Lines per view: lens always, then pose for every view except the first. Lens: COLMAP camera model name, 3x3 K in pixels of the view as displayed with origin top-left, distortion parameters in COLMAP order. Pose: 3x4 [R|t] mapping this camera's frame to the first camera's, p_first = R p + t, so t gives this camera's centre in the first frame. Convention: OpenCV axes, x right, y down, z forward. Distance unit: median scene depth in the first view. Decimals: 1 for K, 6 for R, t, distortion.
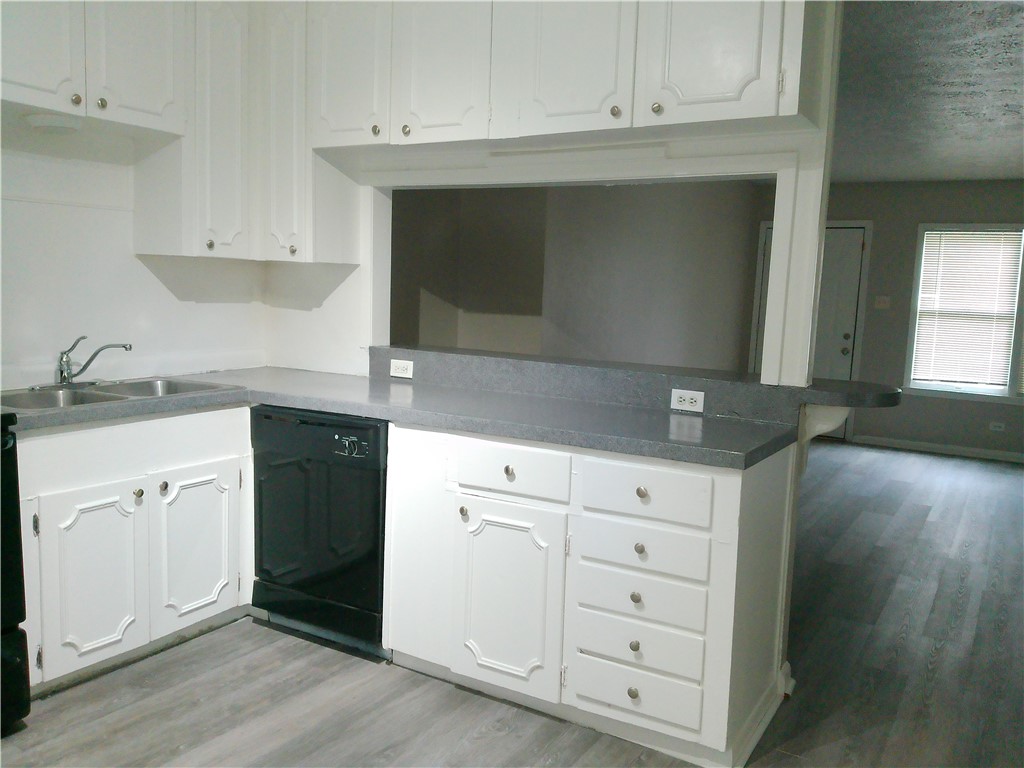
lens RADIAL K [[835.0, 0, 512.0], [0, 835.0, 384.0], [0, 0, 1]] dist [0.059432, -0.088772]
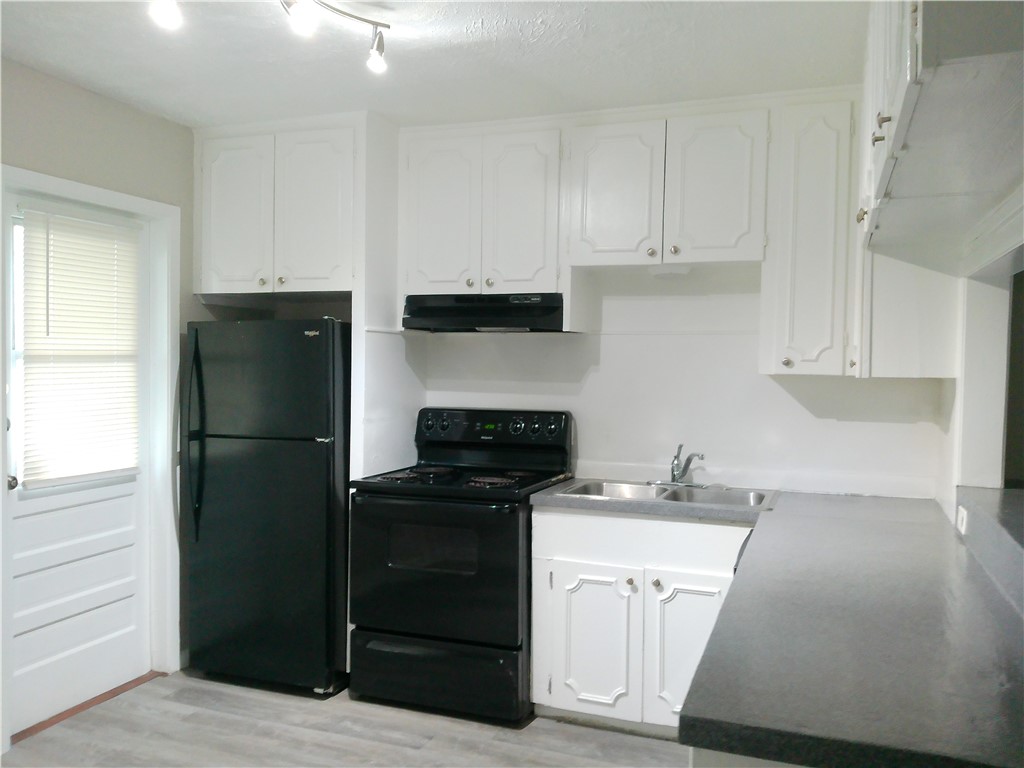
lens RADIAL K [[835.0, 0, 512.0], [0, 835.0, 384.0], [0, 0, 1]] dist [0.059432, -0.088772]
pose [[0.198912, -0.005082, -0.980004, 0.627567], [-0.123500, 0.991885, -0.030210, -0.080427], [0.972205, 0.127040, 0.196670, 0.565300]]
